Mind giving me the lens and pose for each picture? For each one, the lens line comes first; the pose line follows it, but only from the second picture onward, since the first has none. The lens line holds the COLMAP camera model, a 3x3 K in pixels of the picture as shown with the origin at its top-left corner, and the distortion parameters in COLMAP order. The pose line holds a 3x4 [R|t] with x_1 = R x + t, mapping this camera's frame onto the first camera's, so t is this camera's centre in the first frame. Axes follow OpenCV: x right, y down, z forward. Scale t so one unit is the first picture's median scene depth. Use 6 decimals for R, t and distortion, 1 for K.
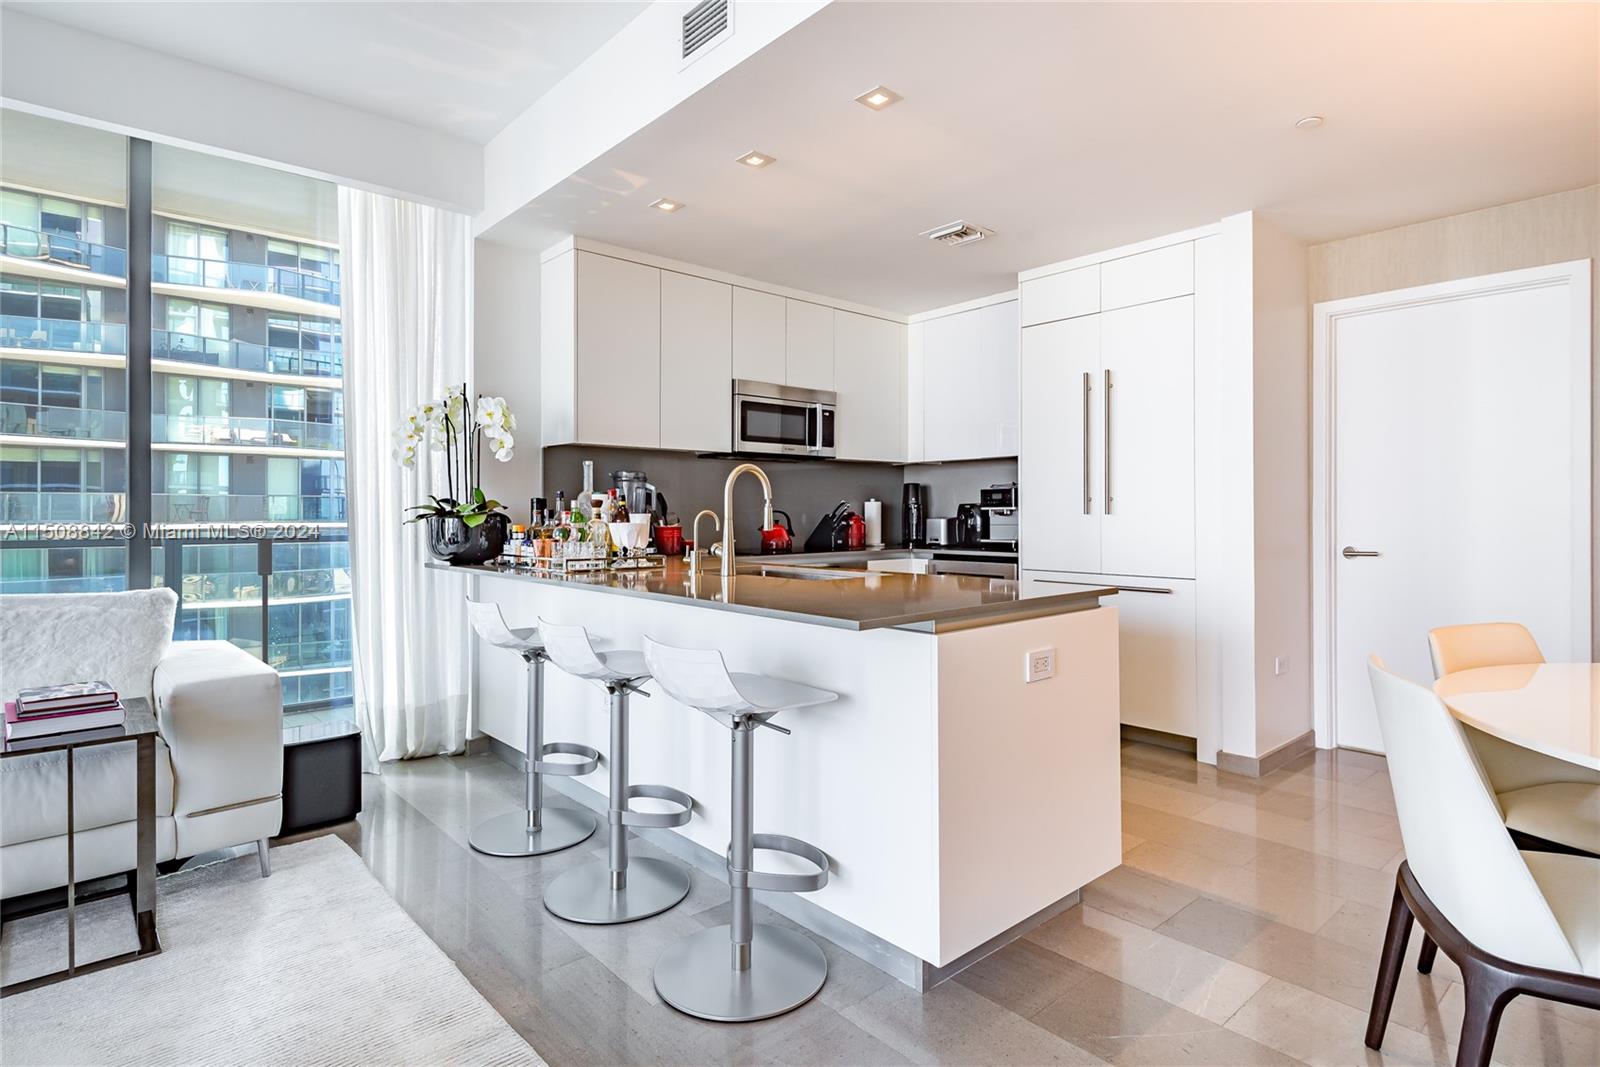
lens RADIAL K [[828.8, 0, 801.8], [0, 828.8, 513.6], [0, 0, 1]] dist [0.017716, -0.000094]
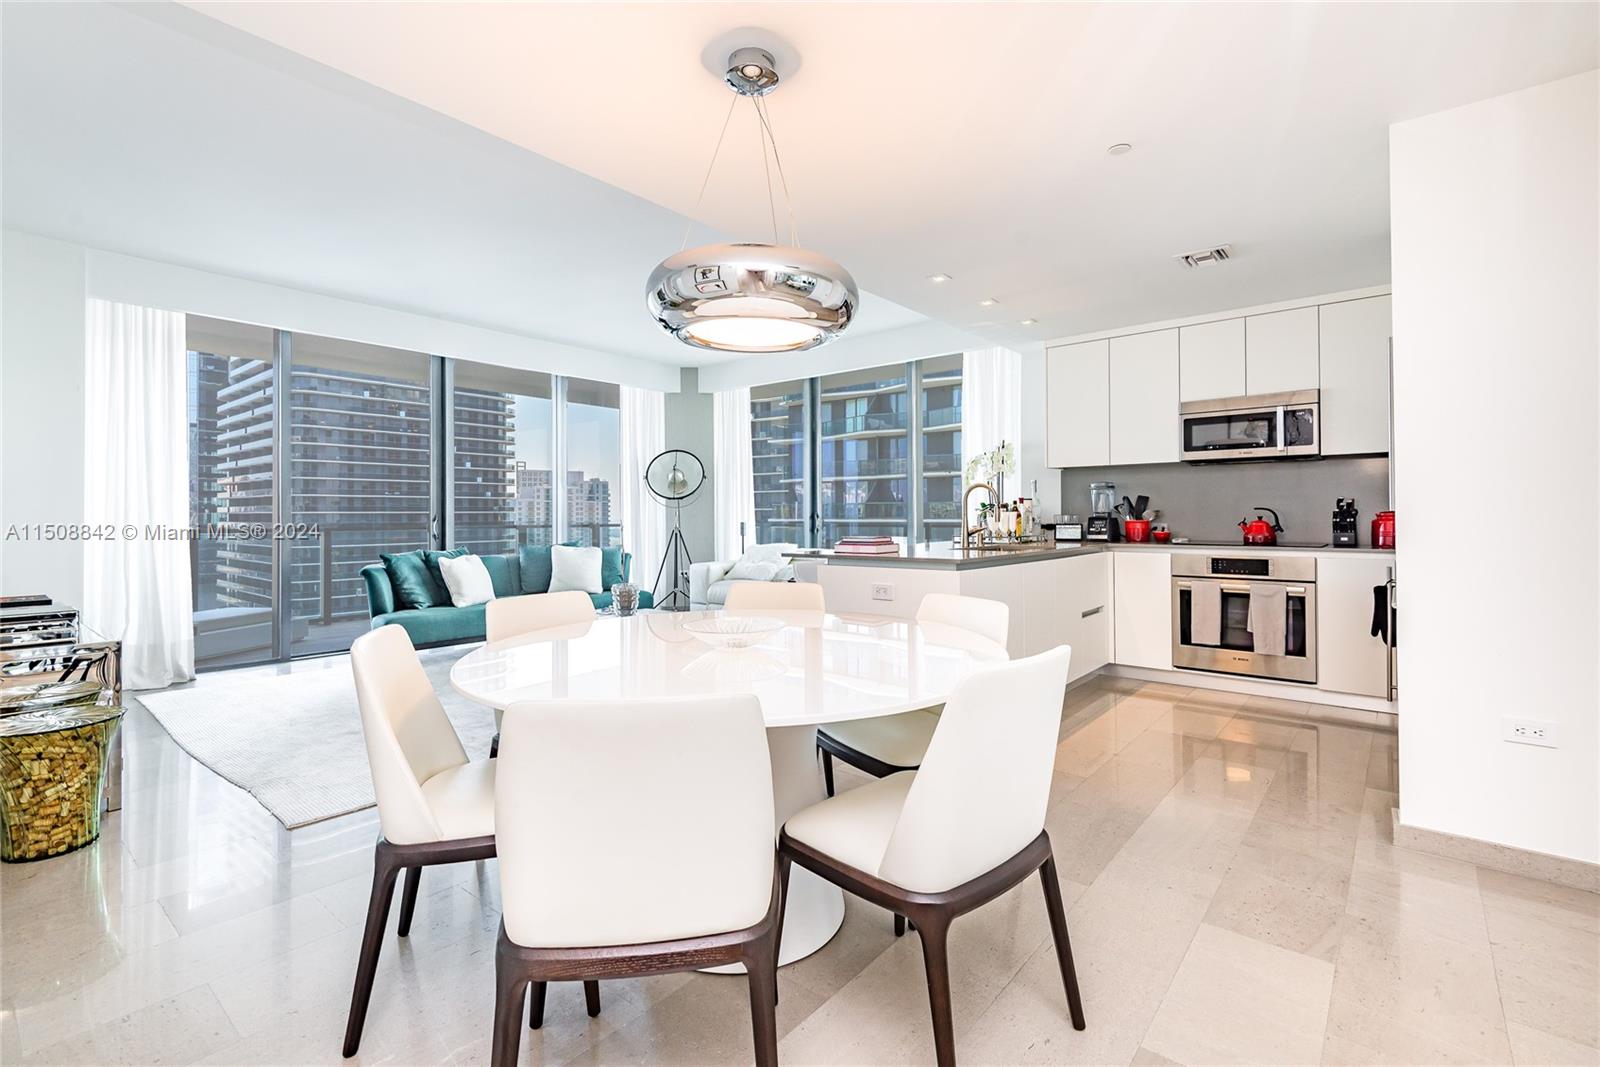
lens RADIAL K [[723.0, 0, 802.0], [0, 723.0, 508.4], [0, 0, 1]] dist [0.029025, -0.017271]
pose [[0.145688, -0.008958, -0.989290, 0.858407], [0.004853, 0.999953, -0.008340, 0.002472], [0.989319, -0.003587, 0.145724, 0.264091]]
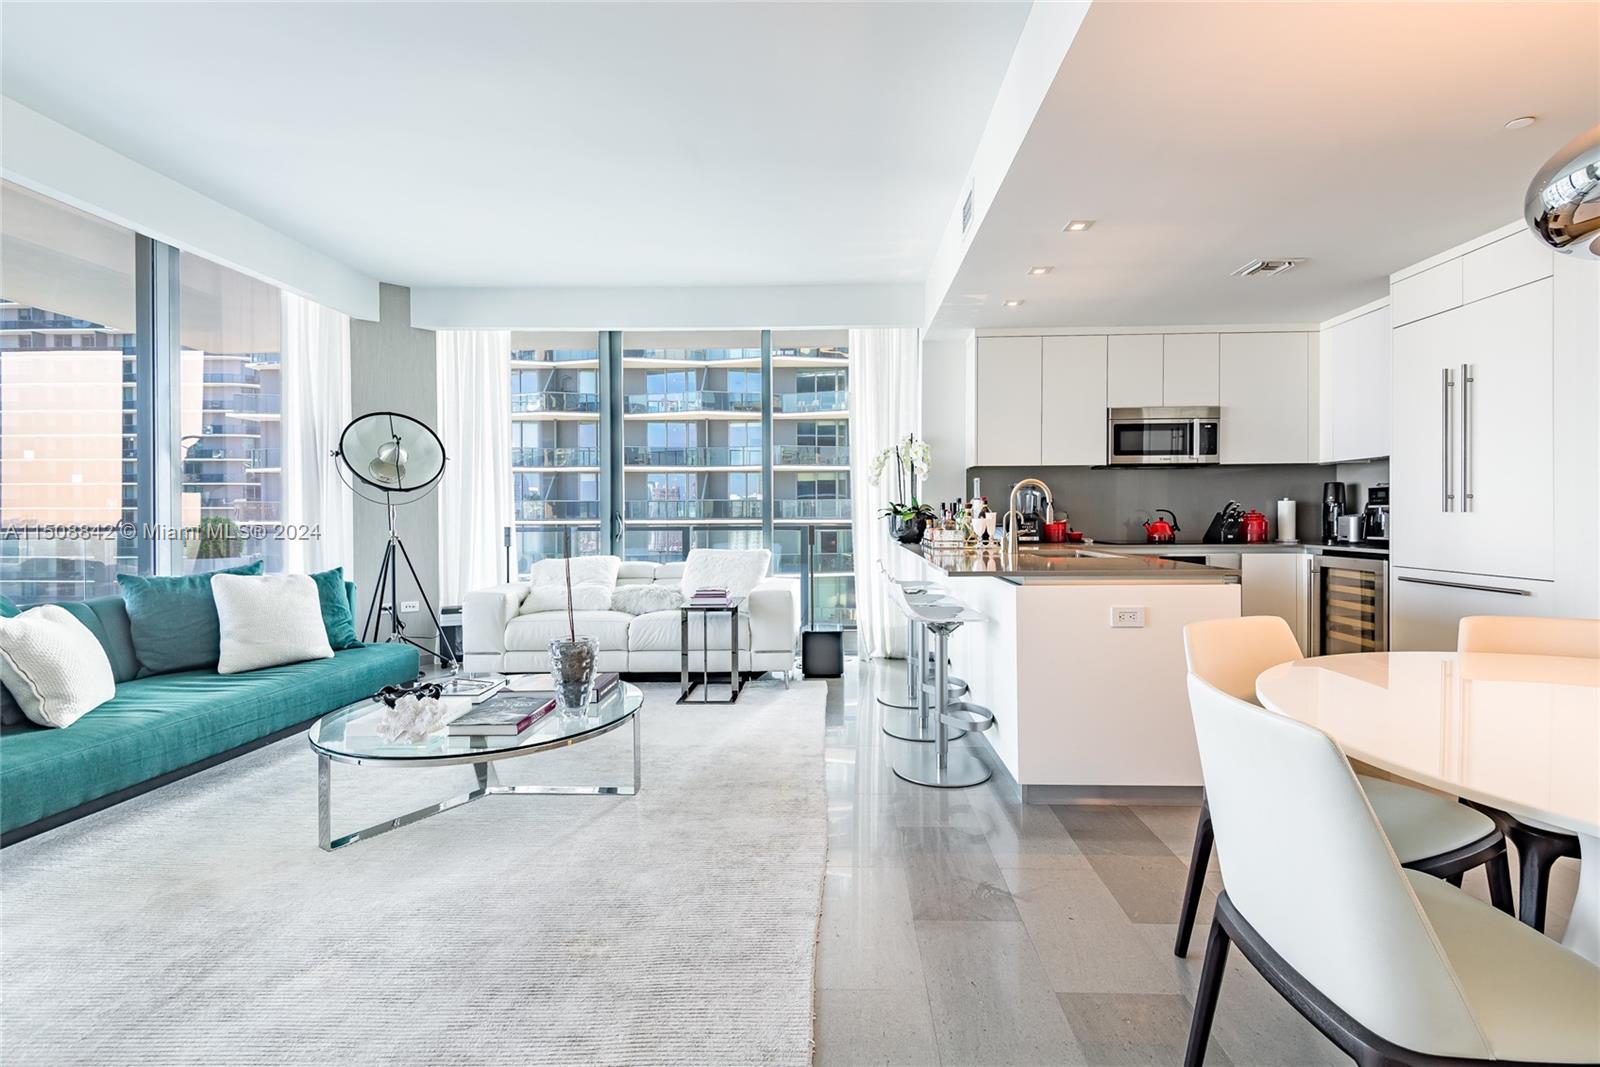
lens RADIAL K [[732.7, 0, 821.9], [0, 732.7, 516.3], [0, 0, 1]] dist [0.024944, -0.000568]
pose [[0.731156, 0.001367, -0.682209, 0.351584], [0.002519, 0.999986, 0.004703, -0.000074], [0.682205, -0.005157, 0.731142, -0.136386]]
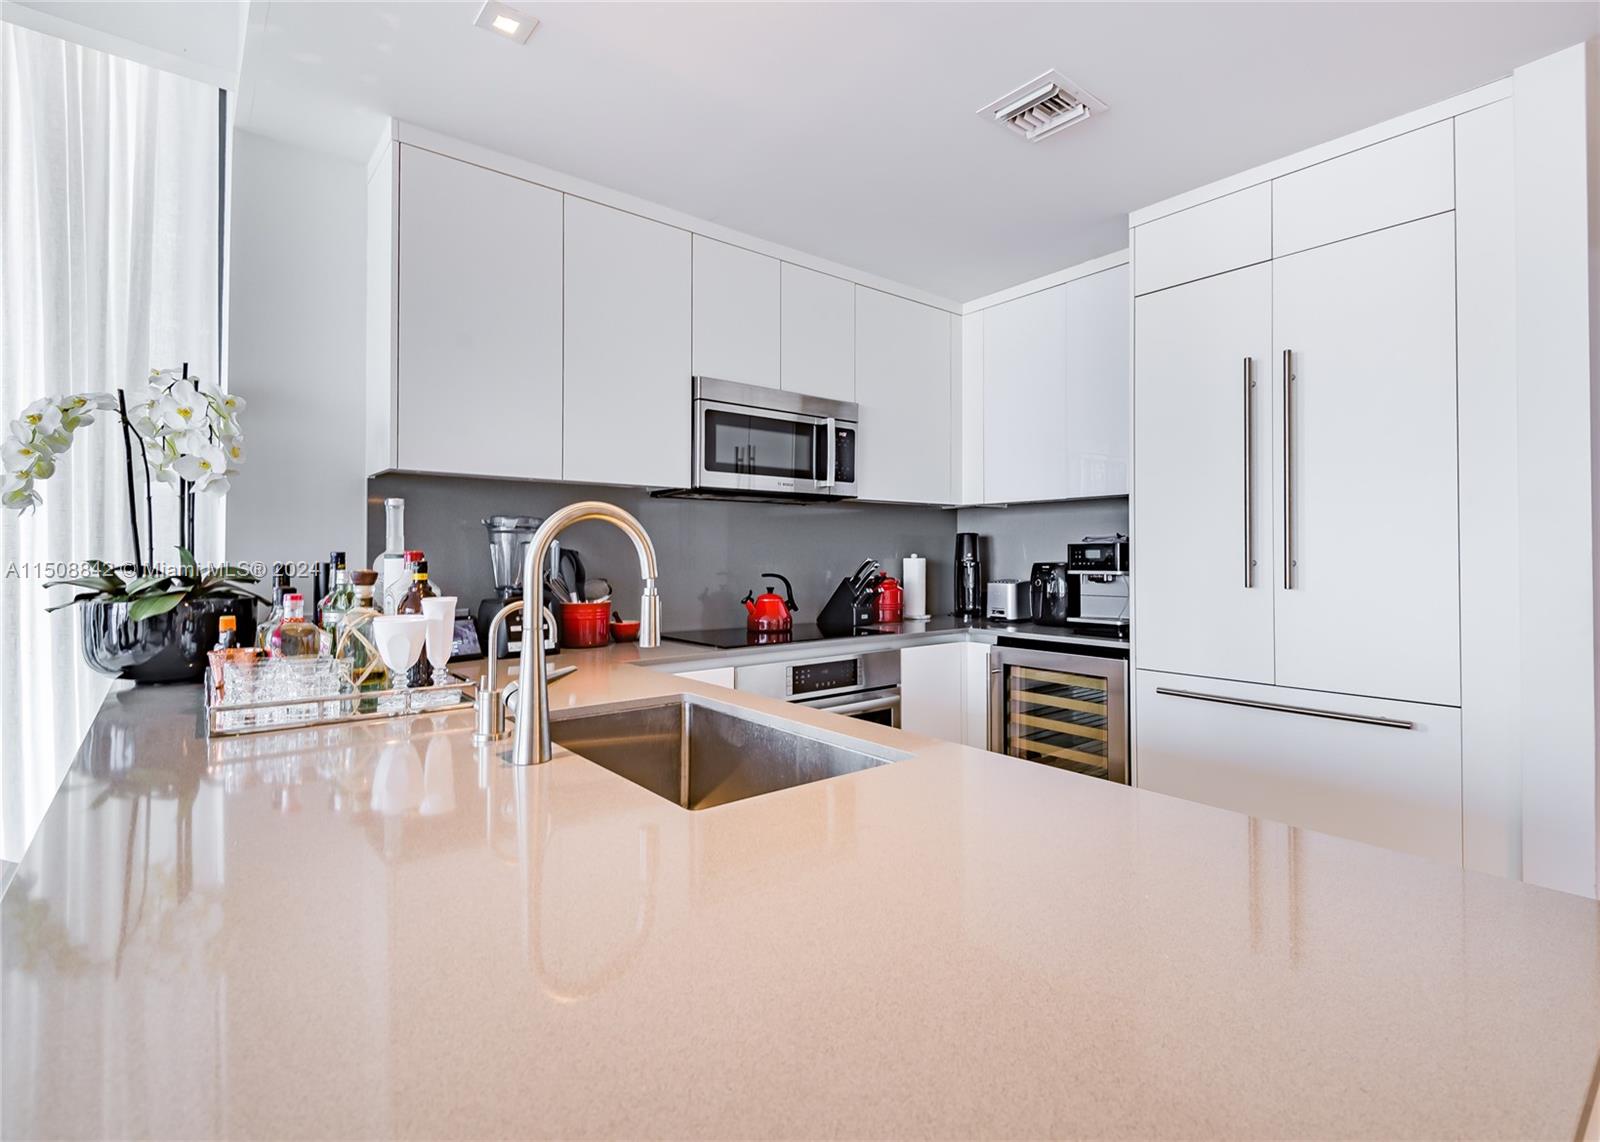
lens RADIAL K [[769.5, 0, 859.4], [0, 769.5, 548.4], [0, 0, 1]] dist [0.013648, -0.000087]
pose [[0.999930, 0.001706, -0.011667, 0.052478], [-0.001807, 0.999961, -0.008676, -0.019721], [0.011652, 0.008696, 0.999894, 0.368886]]
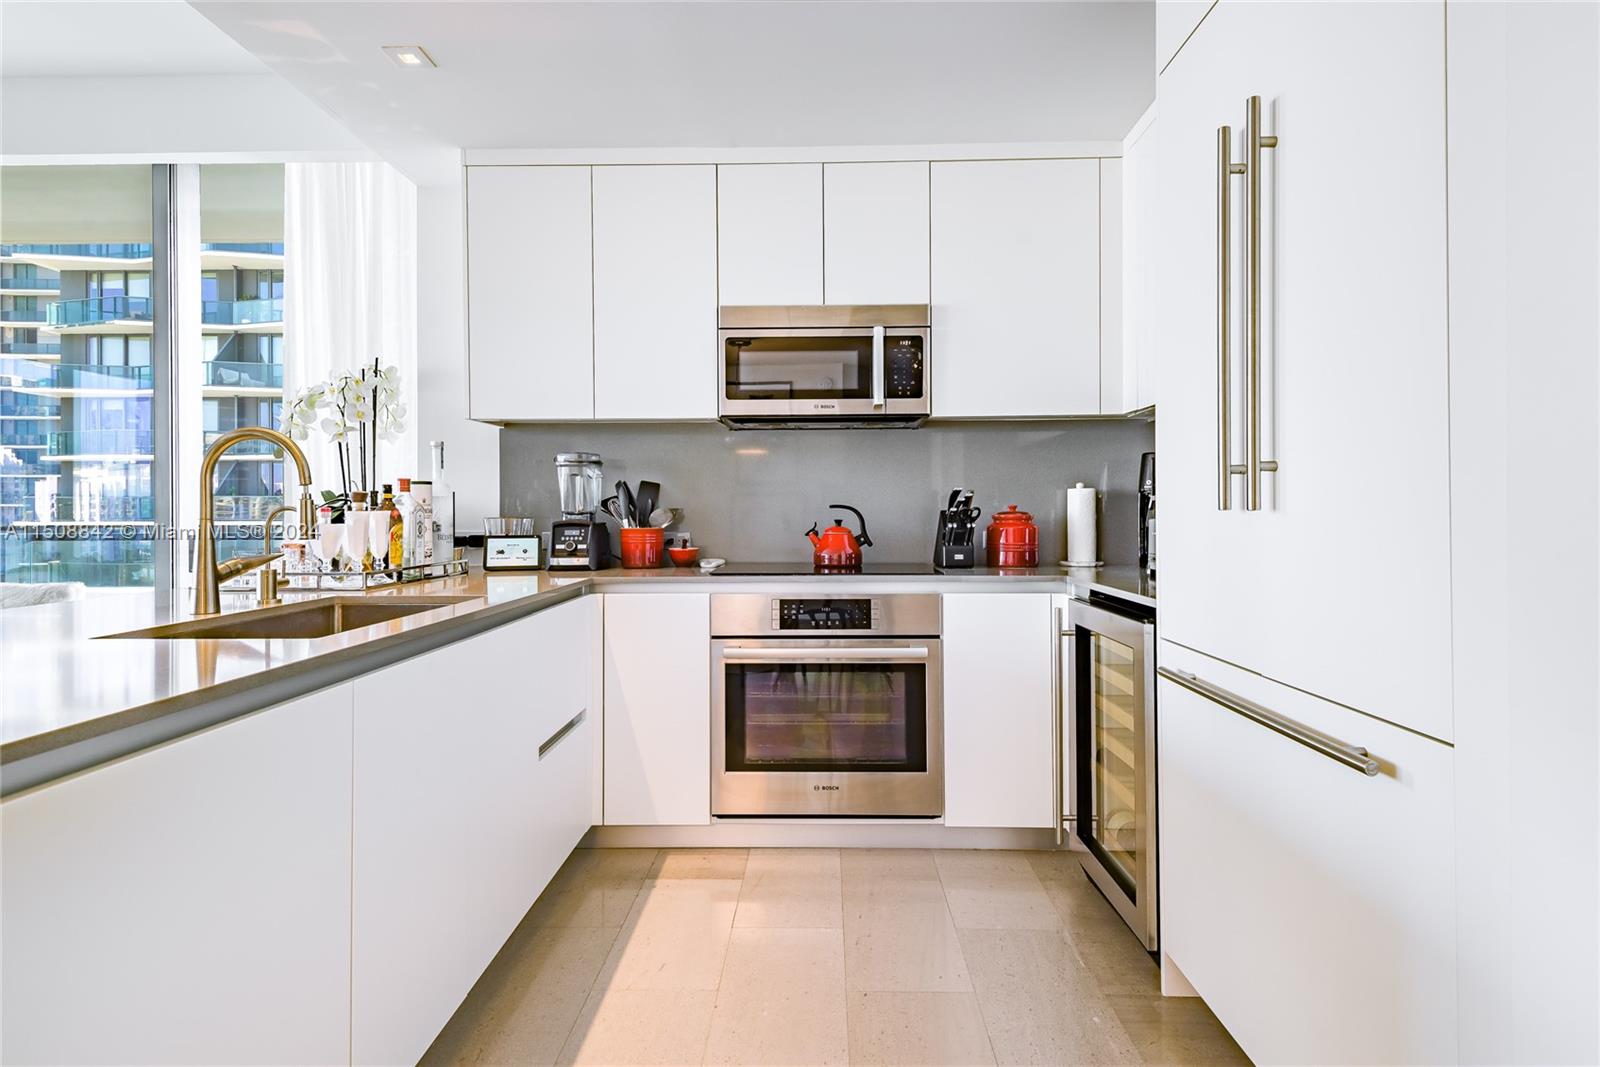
lens RADIAL K [[847.7, 0, 804.8], [0, 847.7, 513.4], [0, 0, 1]] dist [0.044467, -0.030811]
pose [[0.731319, 0.000138, -0.682036, 0.405363], [0.002558, 0.999992, 0.002945, 0.000965], [0.682031, -0.003898, 0.731313, 0.517037]]
